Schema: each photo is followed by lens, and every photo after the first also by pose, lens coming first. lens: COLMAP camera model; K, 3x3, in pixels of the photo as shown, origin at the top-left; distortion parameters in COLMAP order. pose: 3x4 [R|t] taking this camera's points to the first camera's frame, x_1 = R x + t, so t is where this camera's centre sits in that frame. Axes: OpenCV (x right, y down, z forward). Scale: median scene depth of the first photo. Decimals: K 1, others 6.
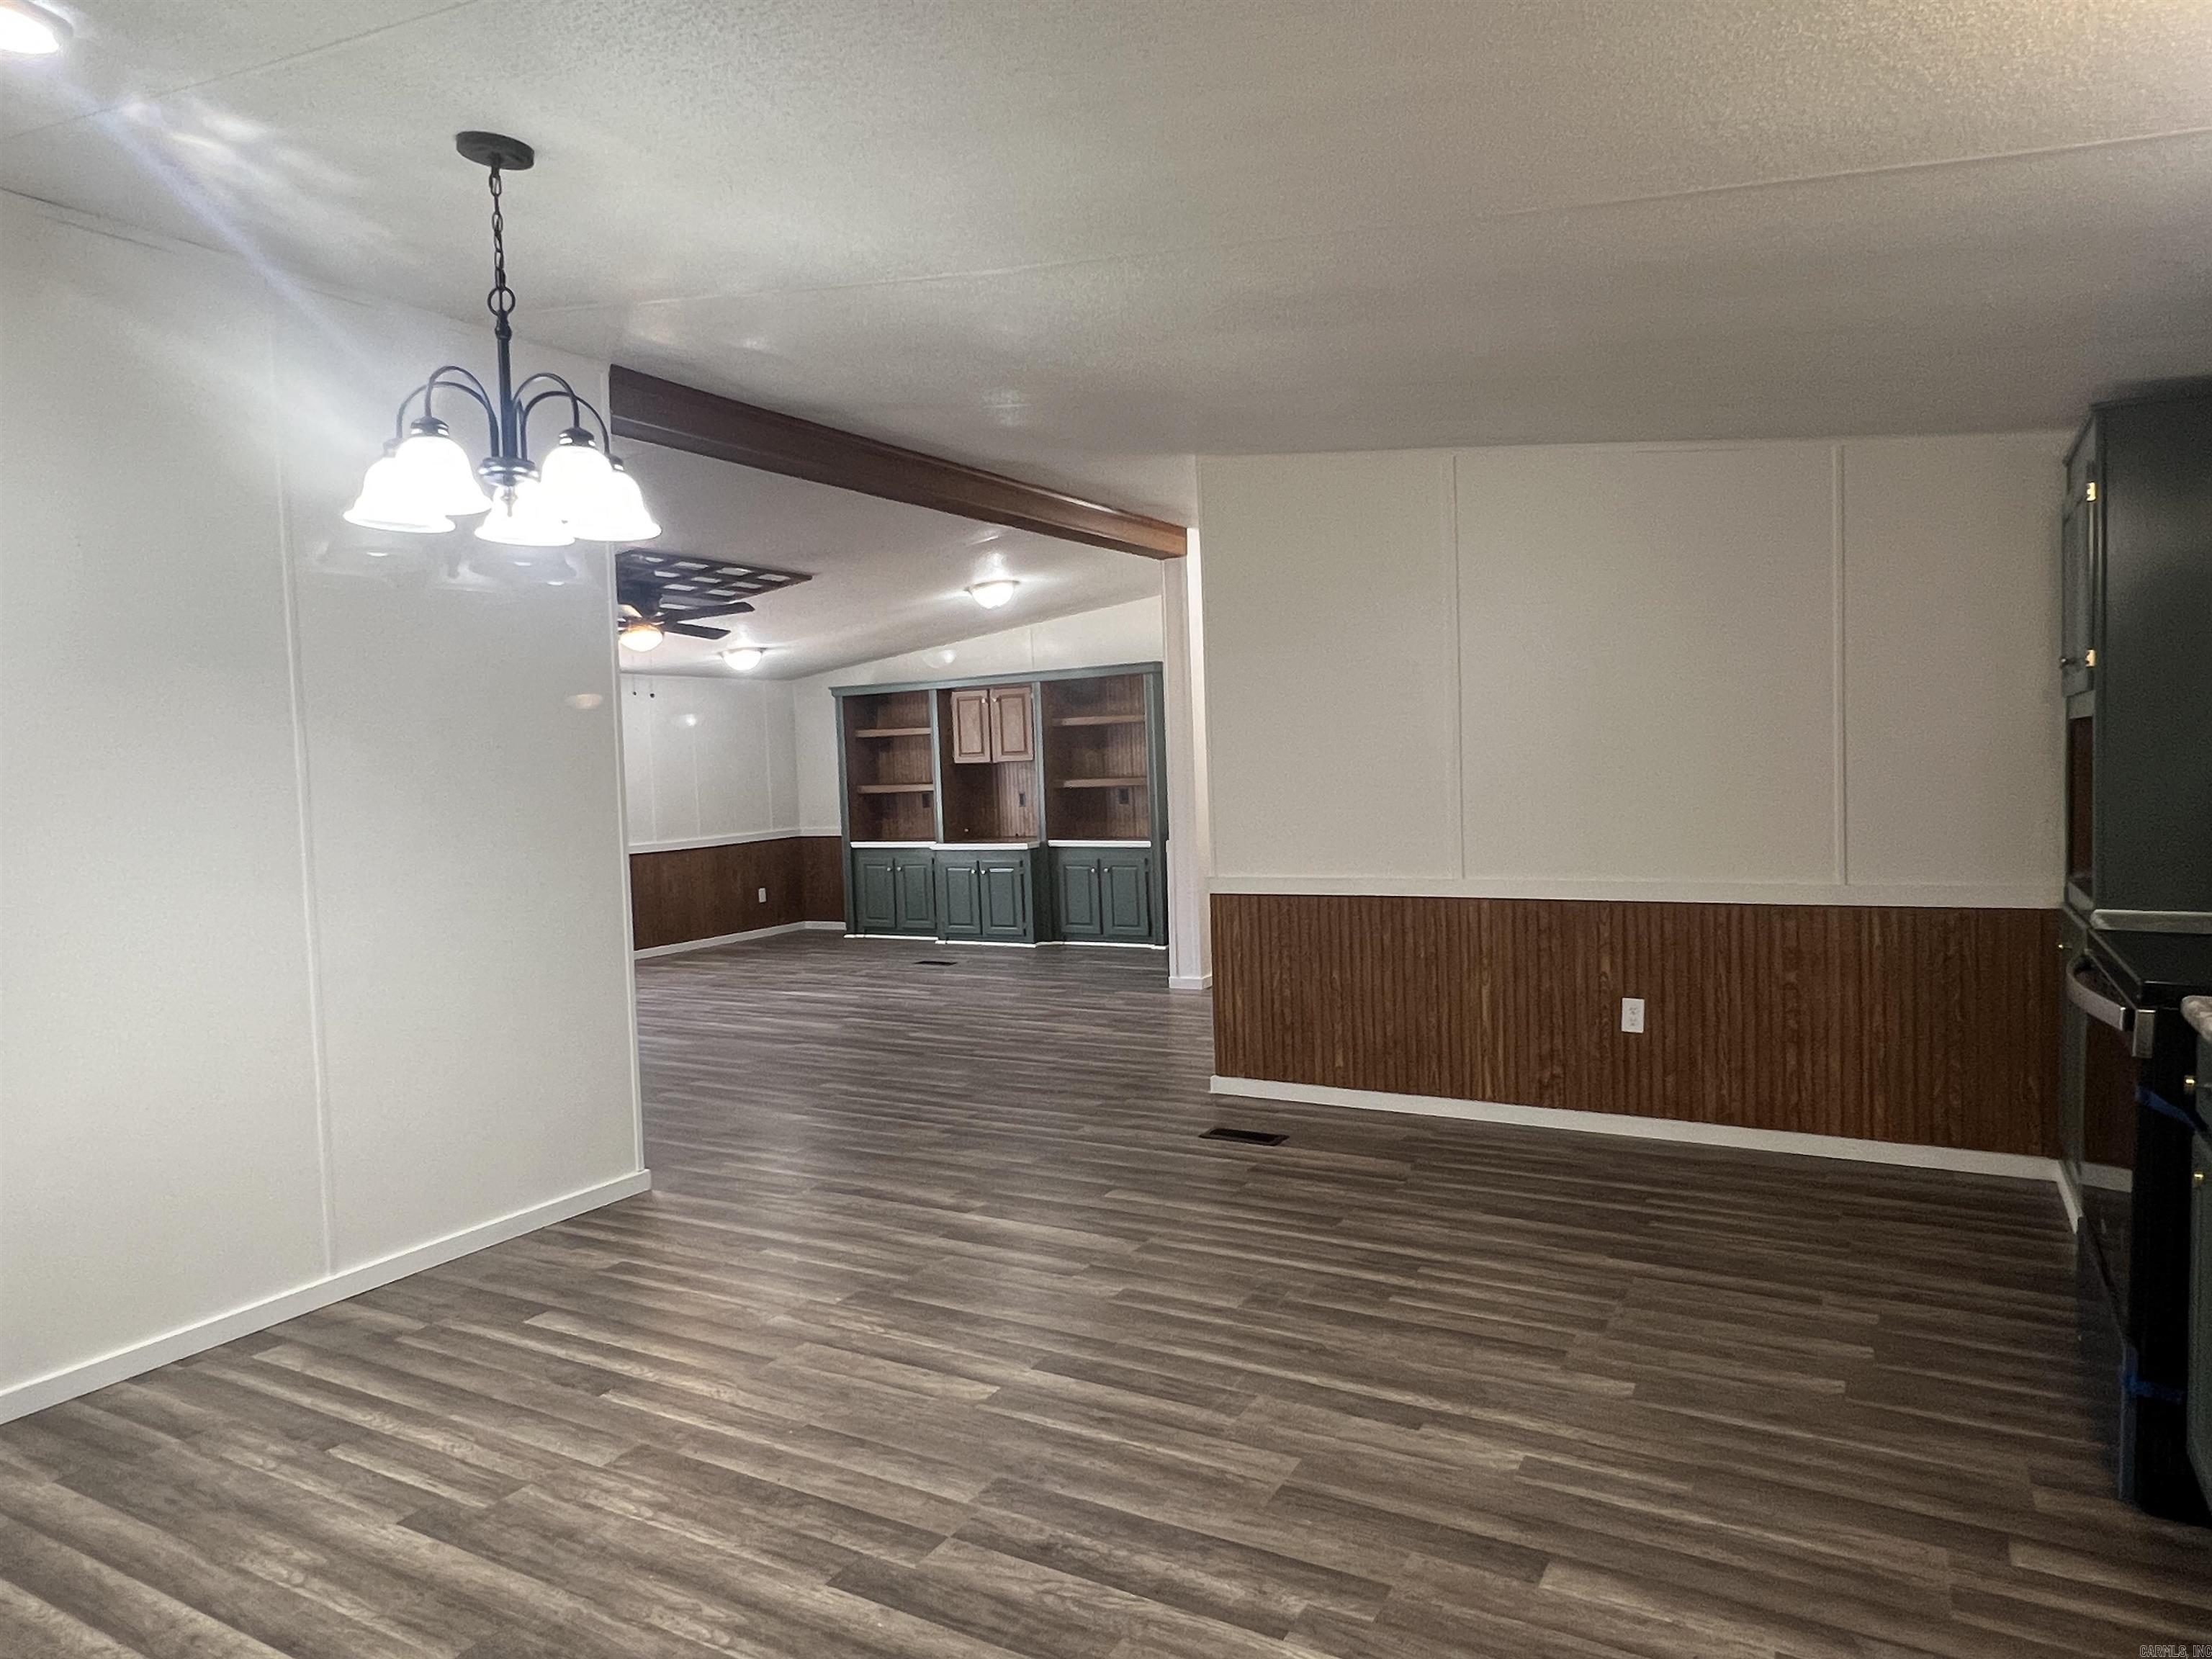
lens RADIAL K [[1396.0, 0, 1101.0], [0, 1396.0, 835.6], [0, 0, 1]] dist [-0.001918, 0.000777]
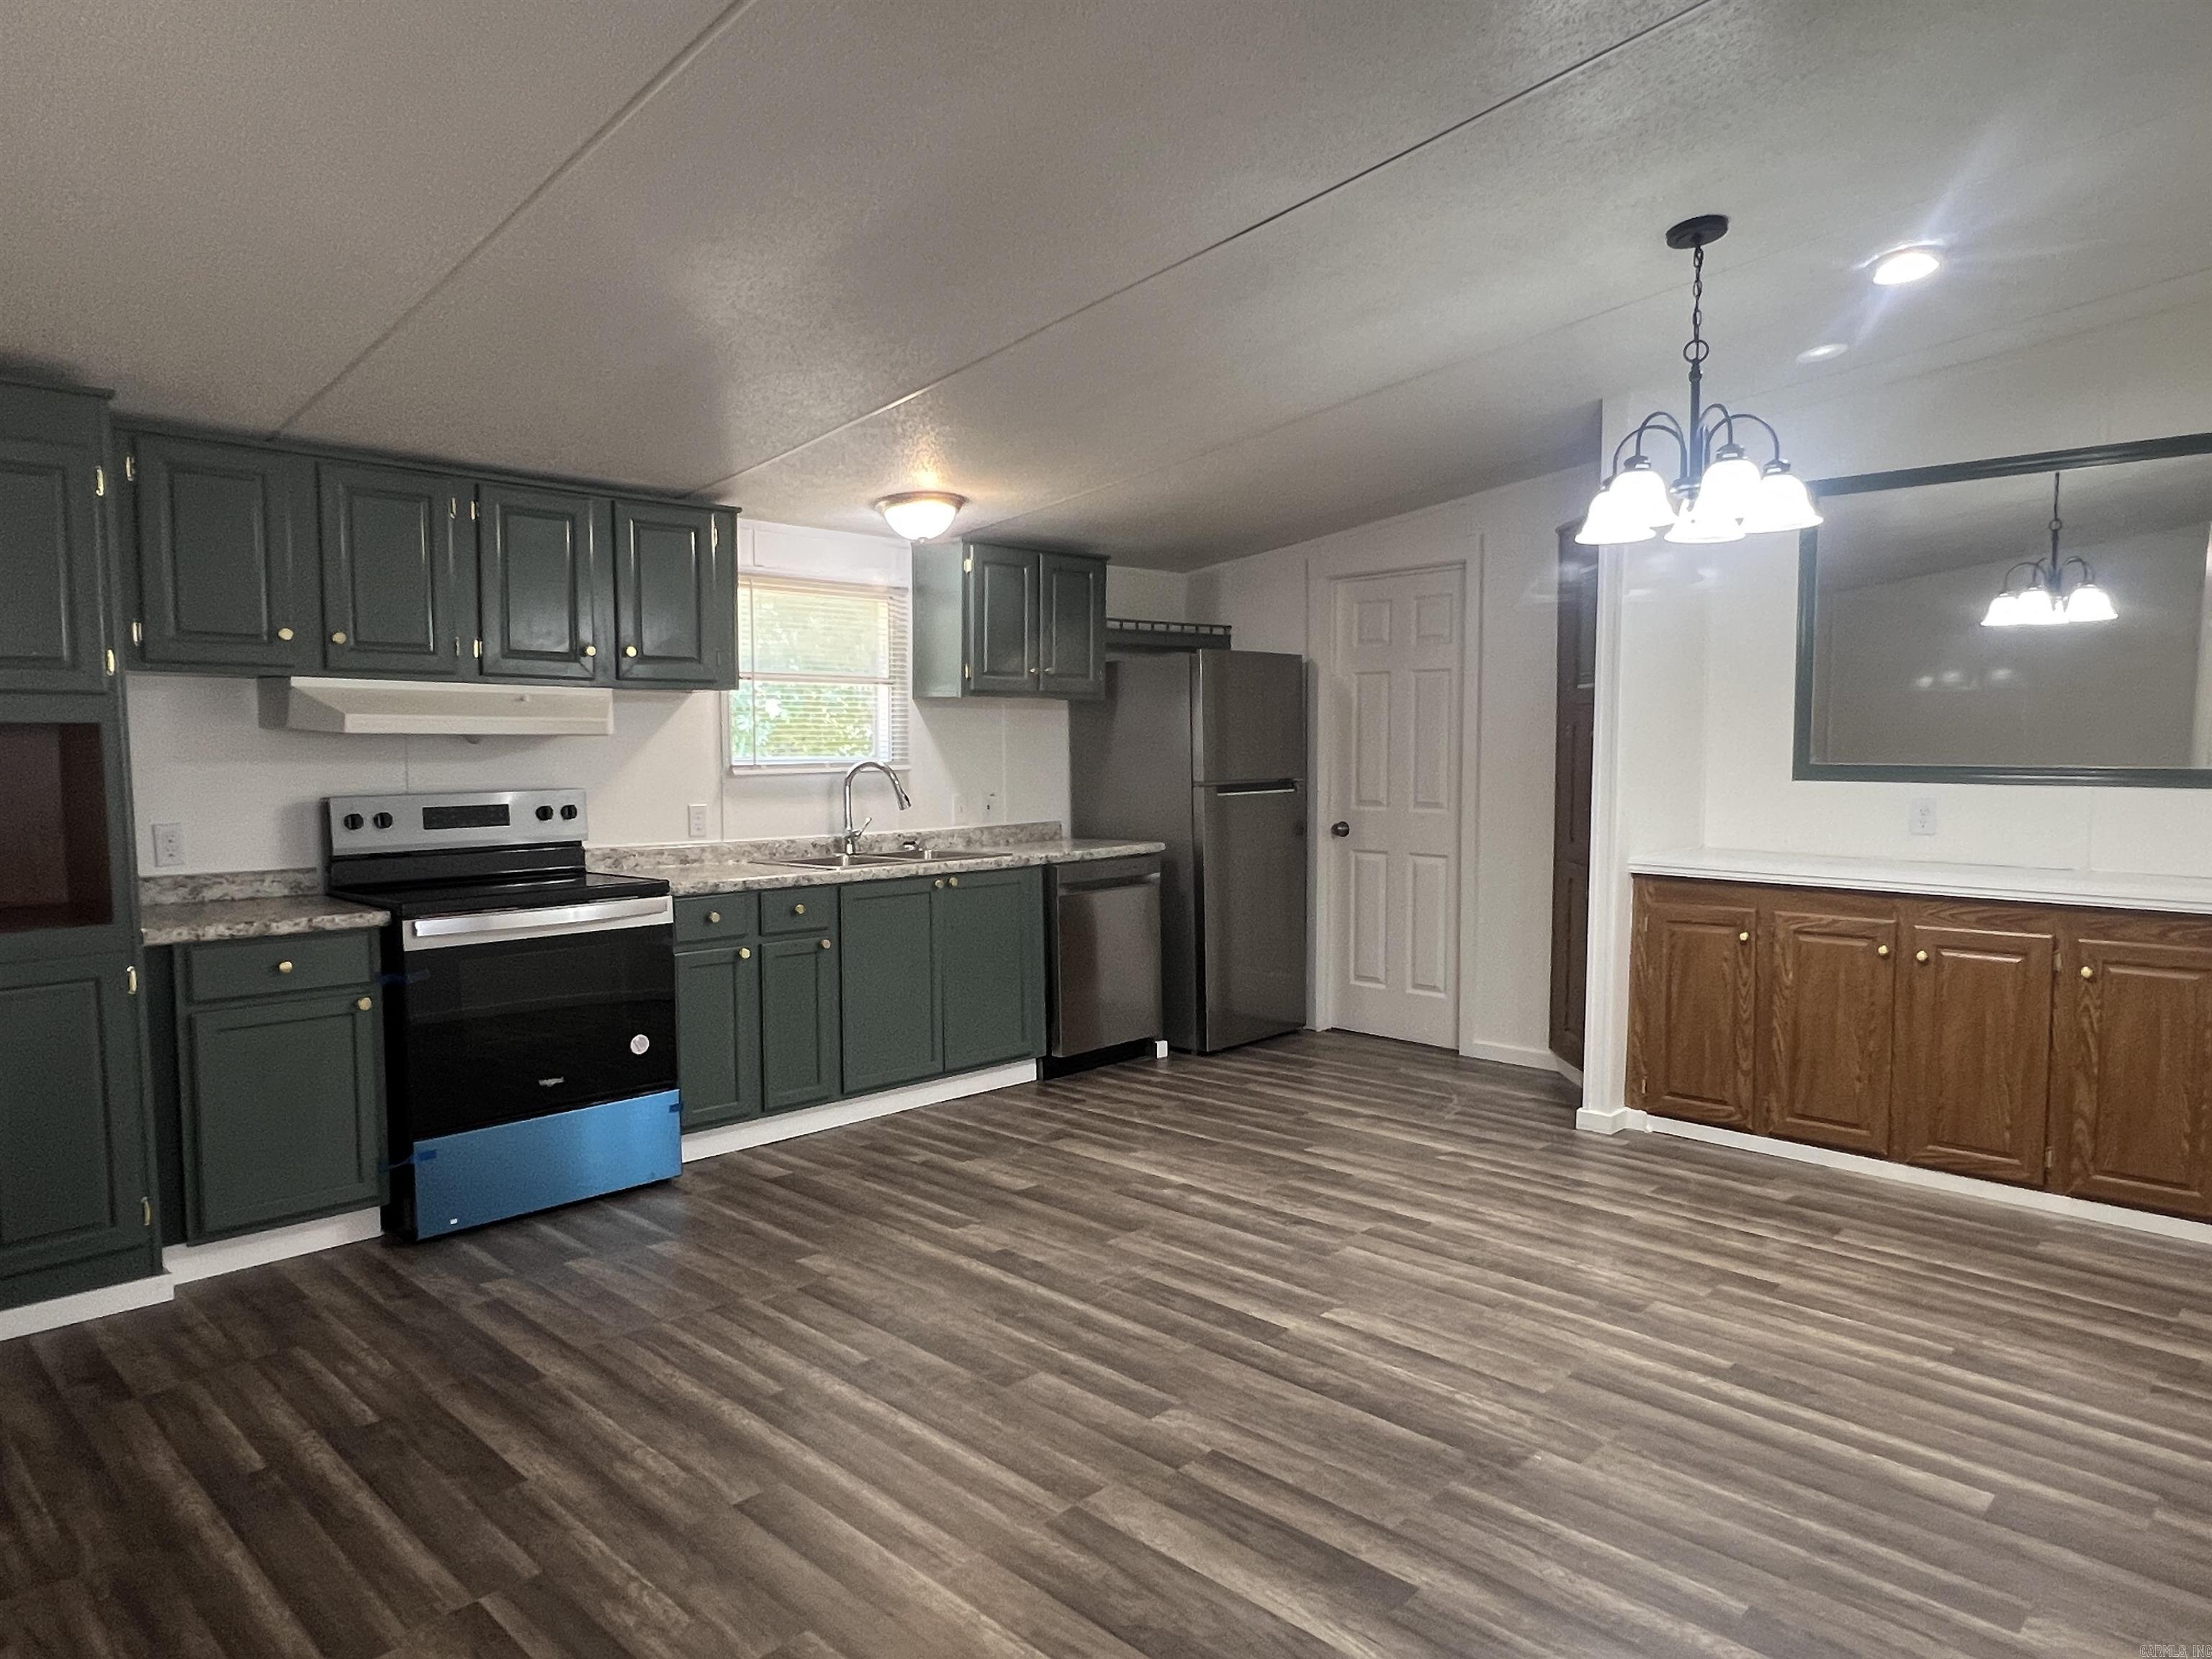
lens RADIAL K [[1396.0, 0, 1108.4], [0, 1396.0, 833.7], [0, 0, 1]] dist [-0.001918, 0.000777]
pose [[-0.969209, 0.018115, 0.245574, -0.187834], [0.046671, 0.992728, 0.110966, -0.099862], [-0.241778, 0.119010, -0.963006, 2.070968]]
